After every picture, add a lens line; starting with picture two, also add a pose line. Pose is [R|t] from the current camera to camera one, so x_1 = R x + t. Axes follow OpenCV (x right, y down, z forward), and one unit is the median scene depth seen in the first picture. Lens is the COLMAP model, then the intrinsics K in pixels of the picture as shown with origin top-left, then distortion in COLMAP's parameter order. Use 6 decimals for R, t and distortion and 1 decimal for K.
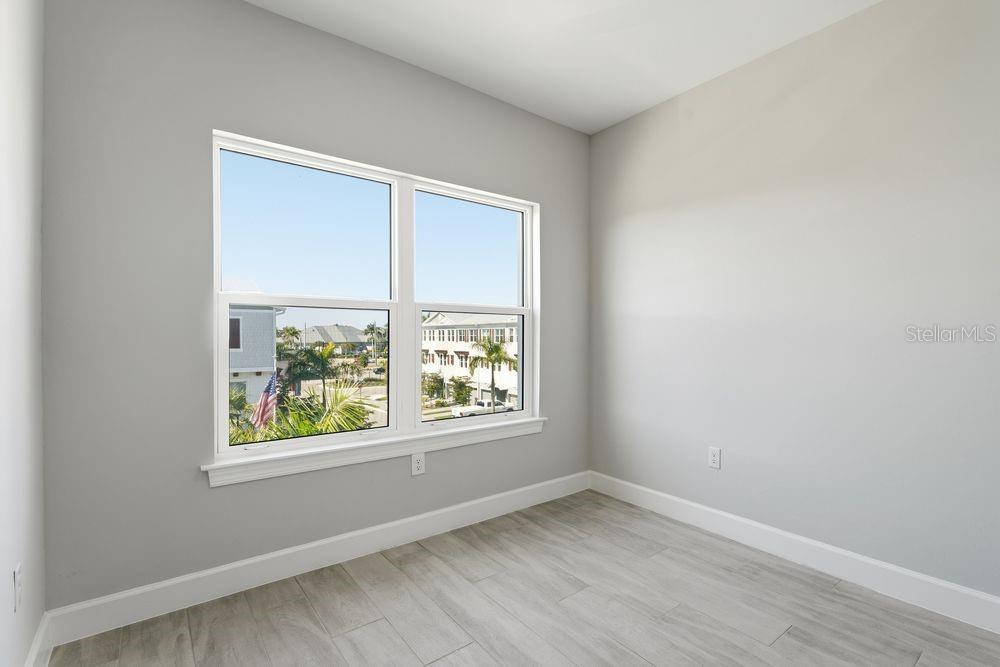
lens RADIAL K [[478.1, 0, 494.4], [0, 478.1, 331.7], [0, 0, 1]] dist [0.000438, -0.000512]
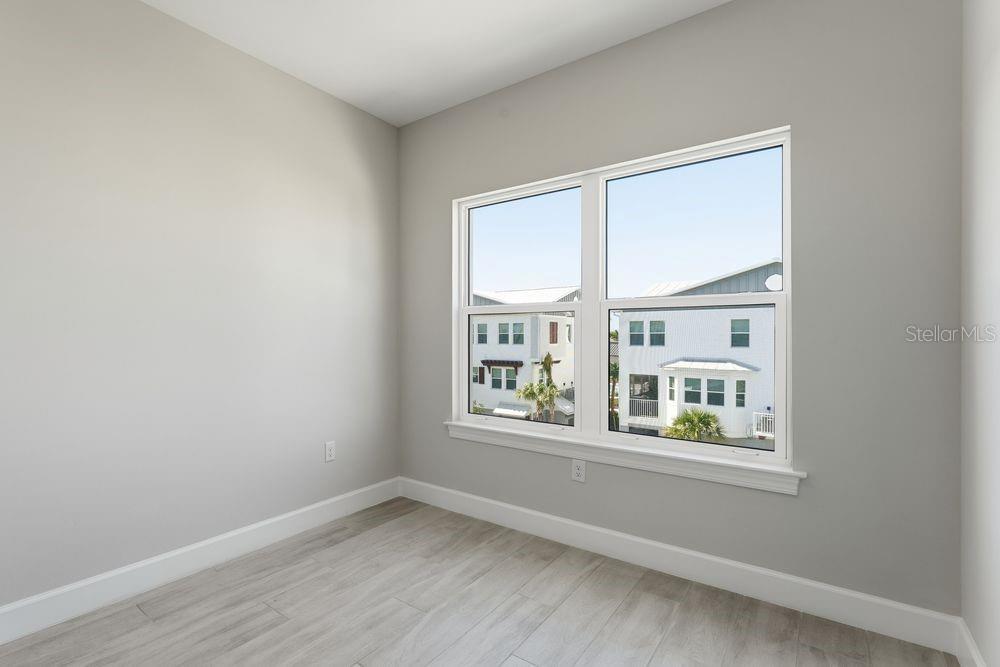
lens RADIAL K [[478.1, 0, 494.3], [0, 478.1, 334.0], [0, 0, 1]] dist [0.000438, -0.000512]
pose [[0.325274, 0.001831, -0.945618, 0.657559], [-0.006248, 0.999980, -0.000213, 0.002784], [0.945599, 0.005978, 0.325279, 0.491651]]
